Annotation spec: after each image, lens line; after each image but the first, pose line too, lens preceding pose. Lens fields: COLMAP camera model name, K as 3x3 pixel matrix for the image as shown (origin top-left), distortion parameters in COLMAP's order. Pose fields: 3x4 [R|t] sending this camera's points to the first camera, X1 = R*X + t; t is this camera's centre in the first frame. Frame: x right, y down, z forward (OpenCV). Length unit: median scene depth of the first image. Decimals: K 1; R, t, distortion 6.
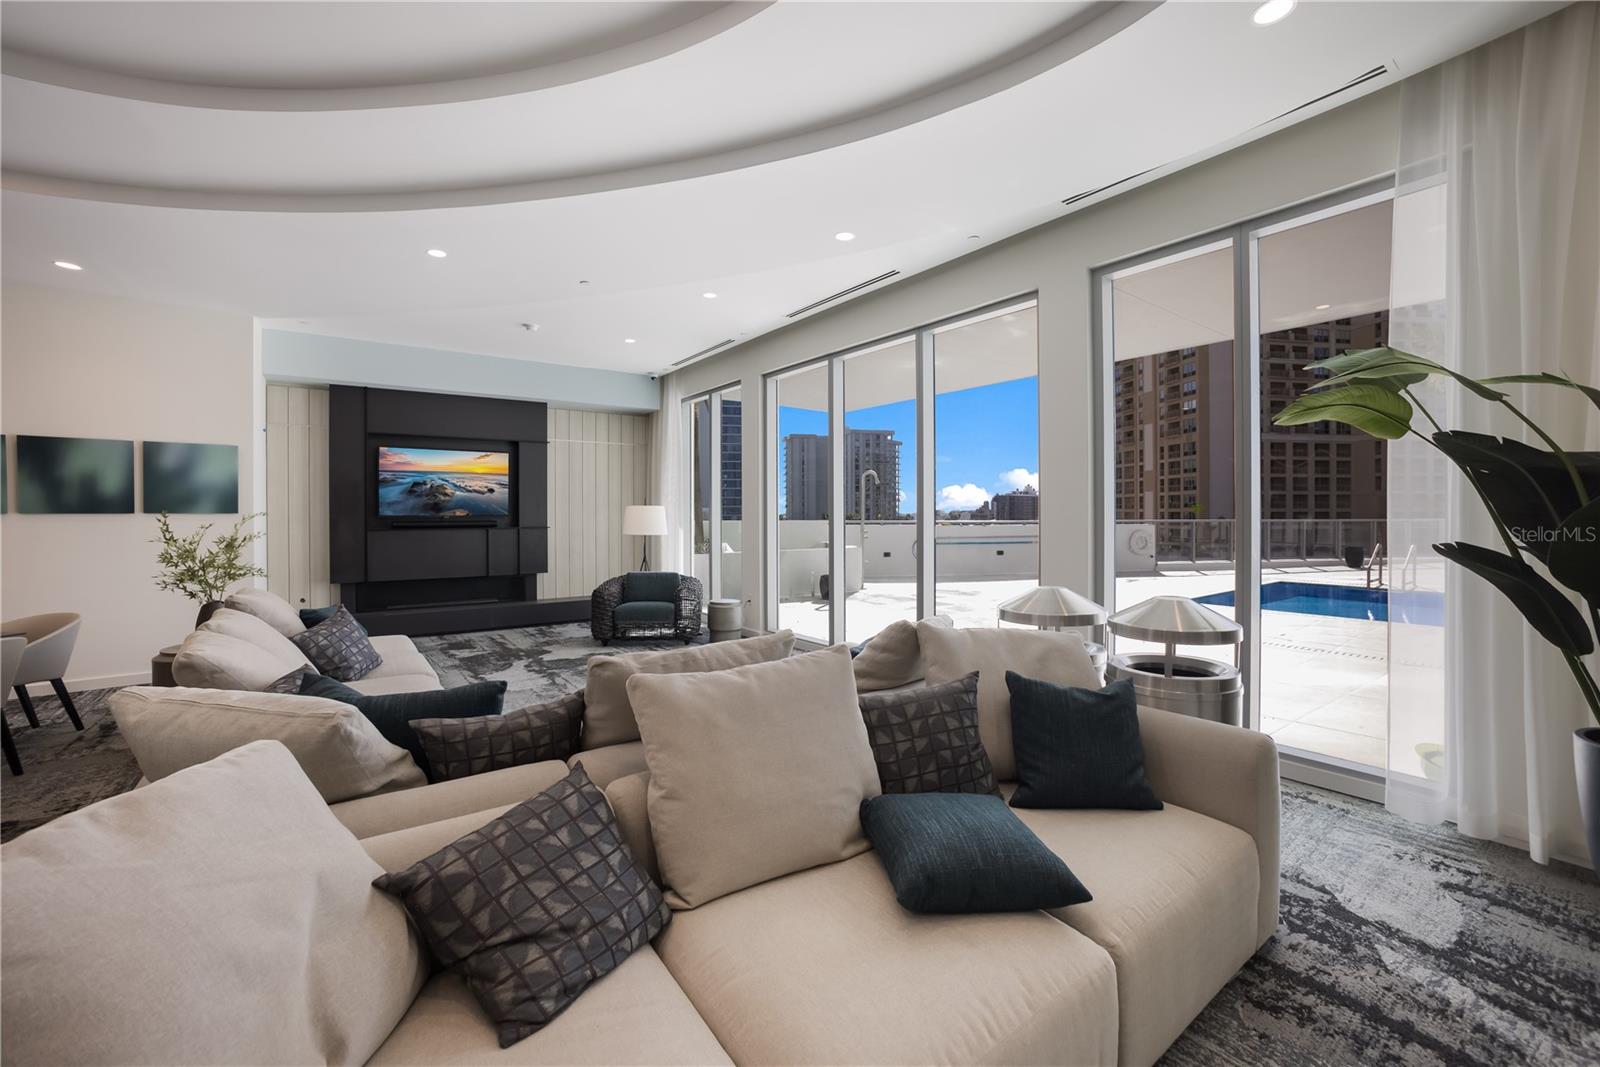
lens RADIAL K [[728.0, 0, 798.4], [0, 728.0, 553.6], [0, 0, 1]] dist [-0.055673, 0.030829]
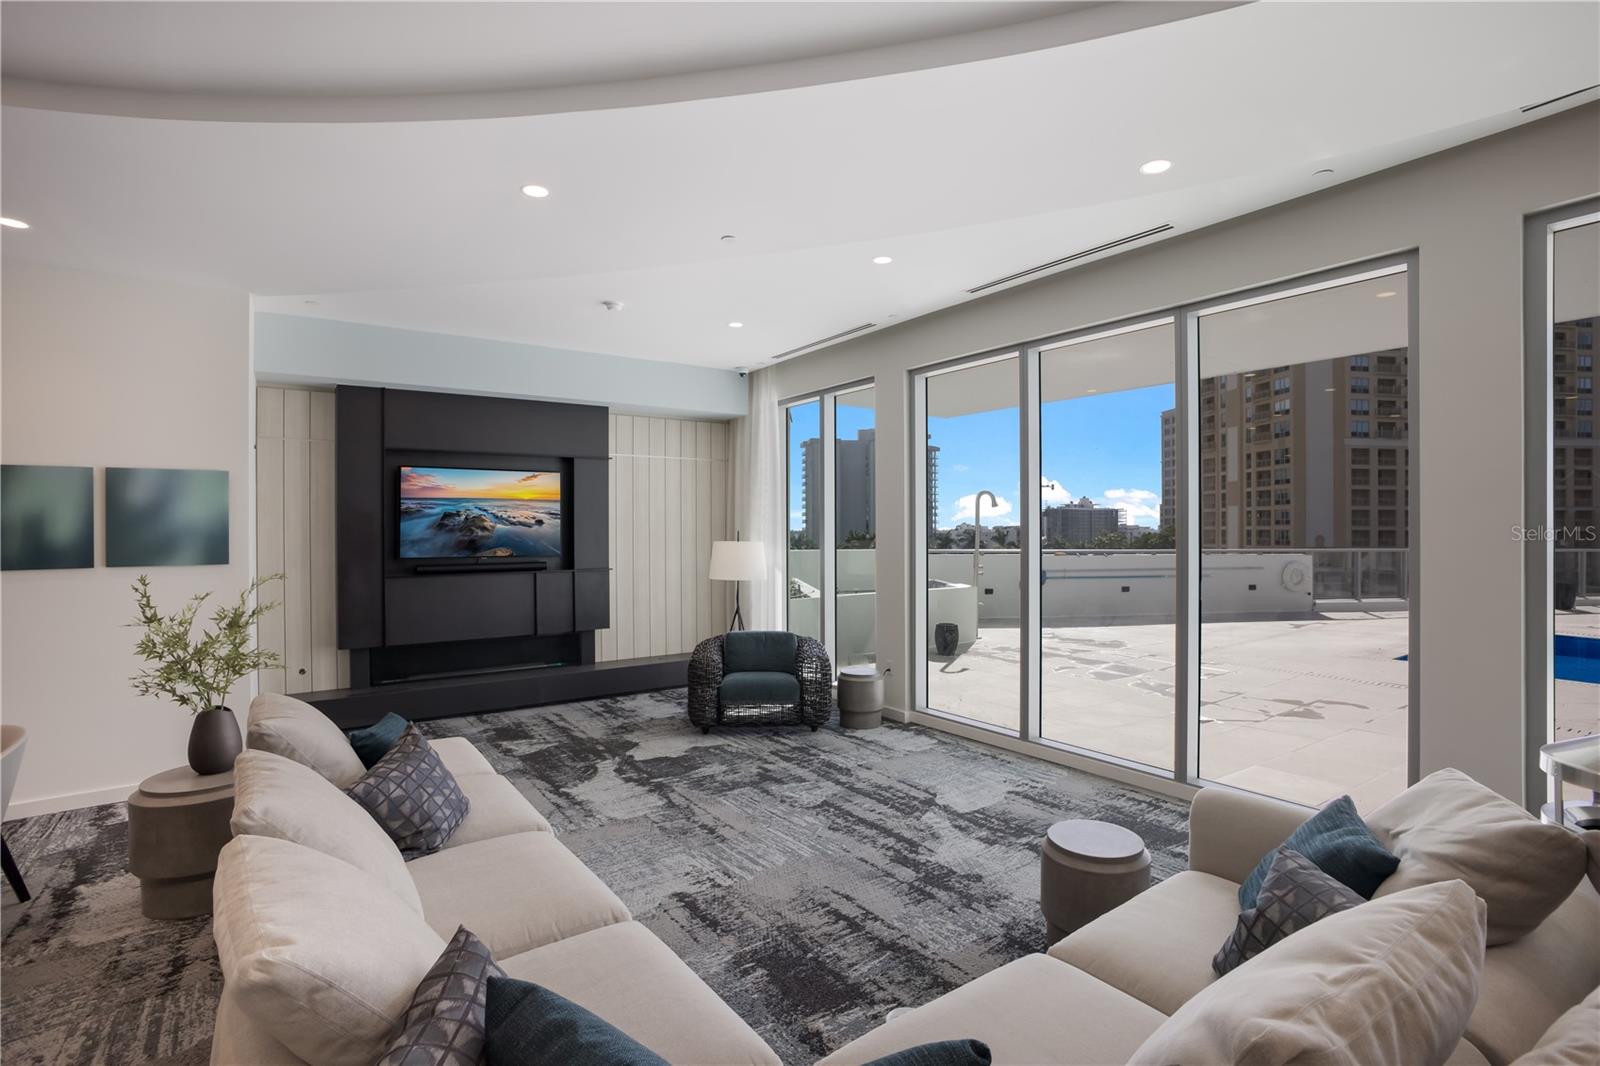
lens RADIAL K [[829.3, 0, 800.4], [0, 829.3, 576.0], [0, 0, 1]] dist [-0.071378, 0.033835]
pose [[0.999934, 0.000117, -0.011477, -0.153473], [-0.000087, 0.999997, 0.002631, -0.036117], [0.011477, -0.002630, 0.999931, 0.145082]]
